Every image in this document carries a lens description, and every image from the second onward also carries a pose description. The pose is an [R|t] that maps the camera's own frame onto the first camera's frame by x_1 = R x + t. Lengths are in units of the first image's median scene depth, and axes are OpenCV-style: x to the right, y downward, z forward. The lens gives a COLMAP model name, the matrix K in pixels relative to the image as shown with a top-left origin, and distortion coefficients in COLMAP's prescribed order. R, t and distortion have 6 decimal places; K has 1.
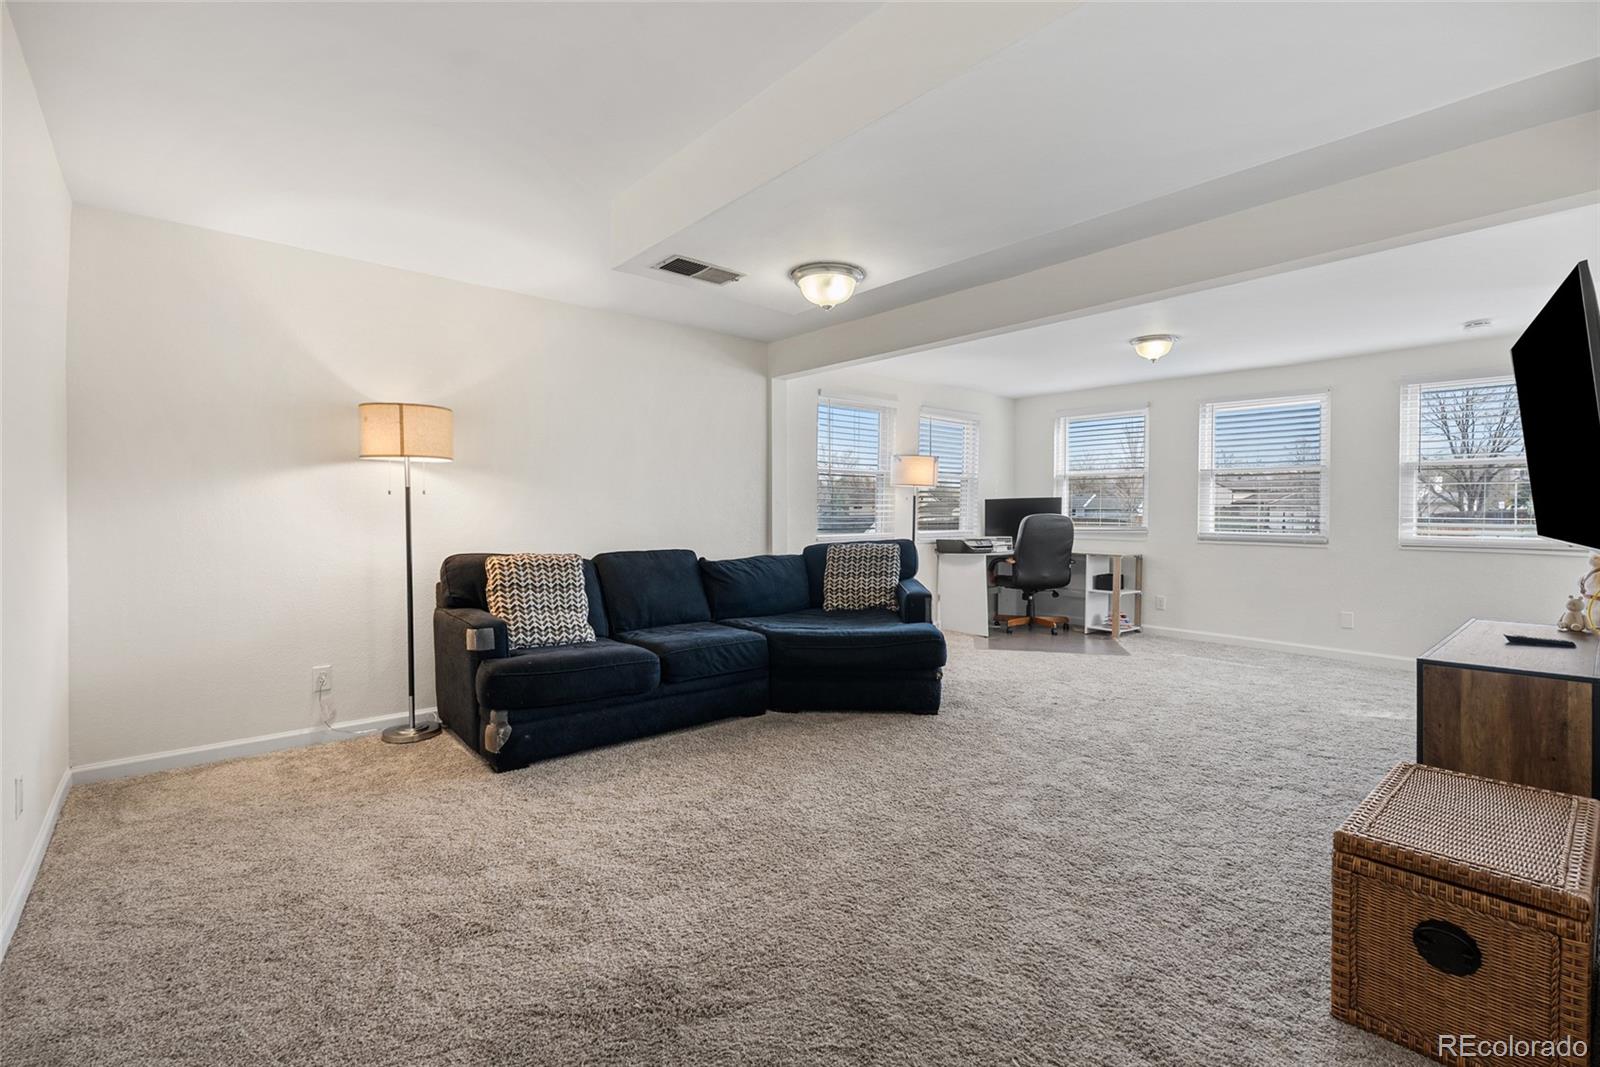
lens RADIAL K [[709.8, 0, 796.2], [0, 709.8, 521.9], [0, 0, 1]] dist [-0.006623, 0.000297]
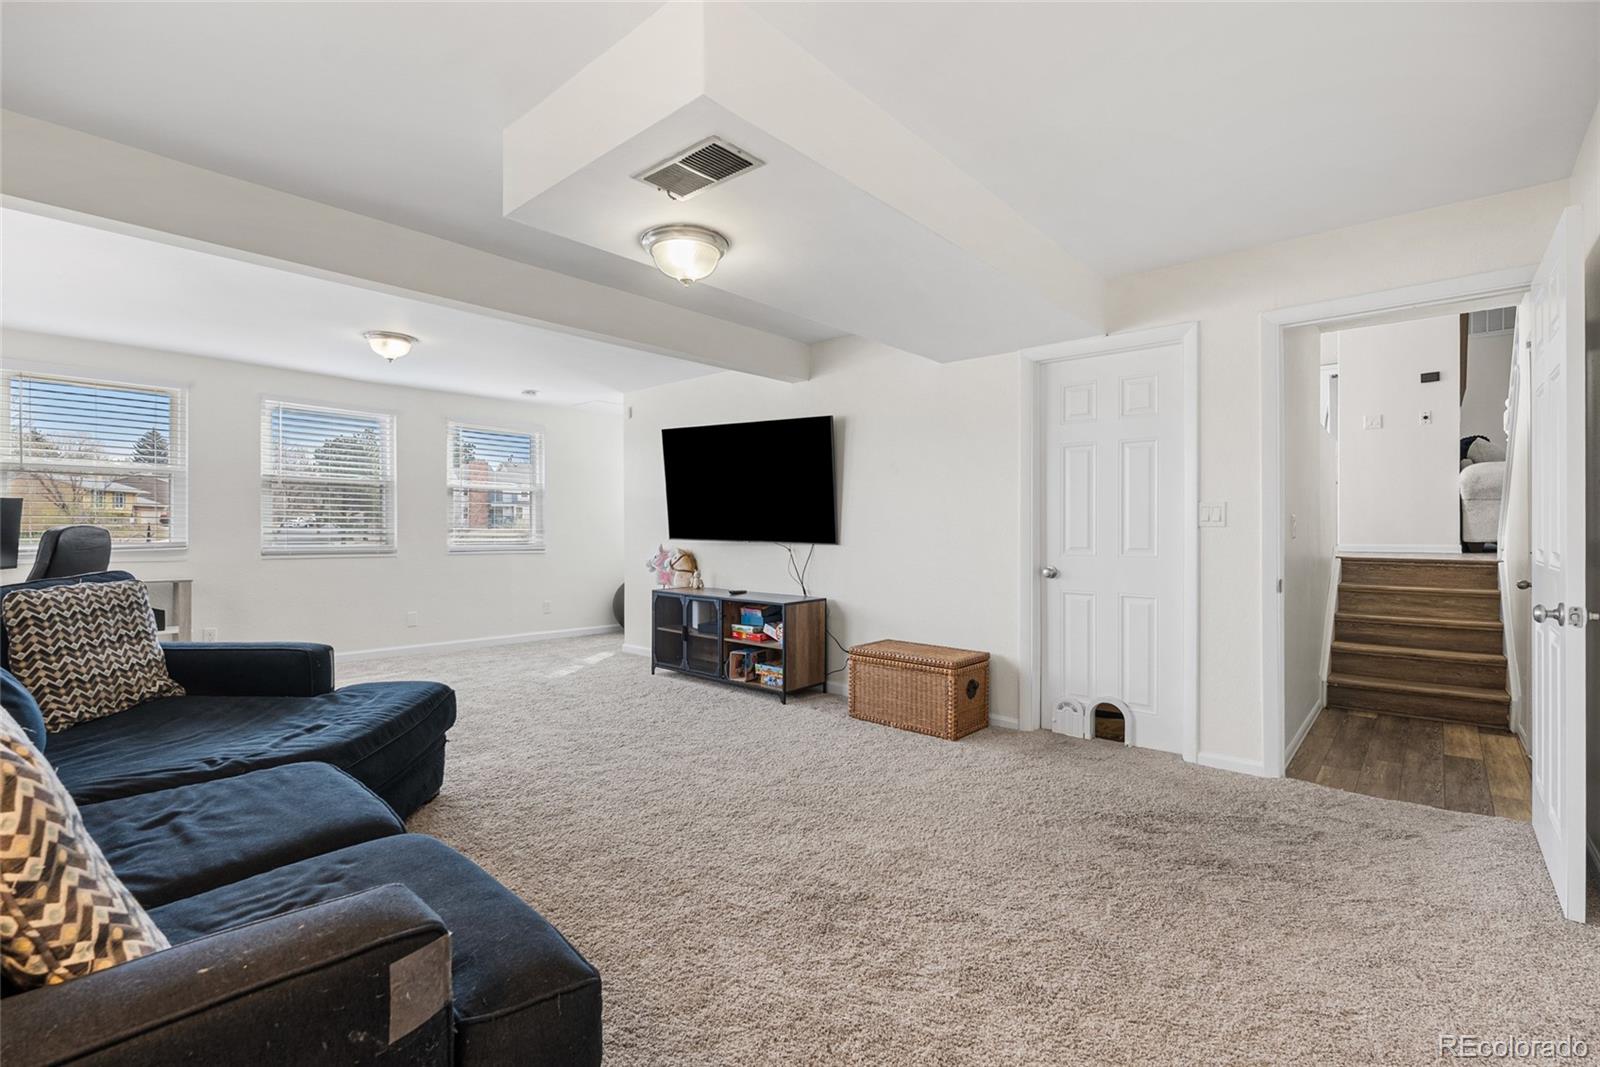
lens RADIAL K [[709.8, 0, 804.5], [0, 709.8, 536.1], [0, 0, 1]] dist [-0.006623, 0.000297]
pose [[-0.131773, -0.014587, 0.991173, -0.664993], [0.008449, 0.999839, 0.015838, -0.010764], [-0.991244, 0.010461, -0.131629, 0.797360]]
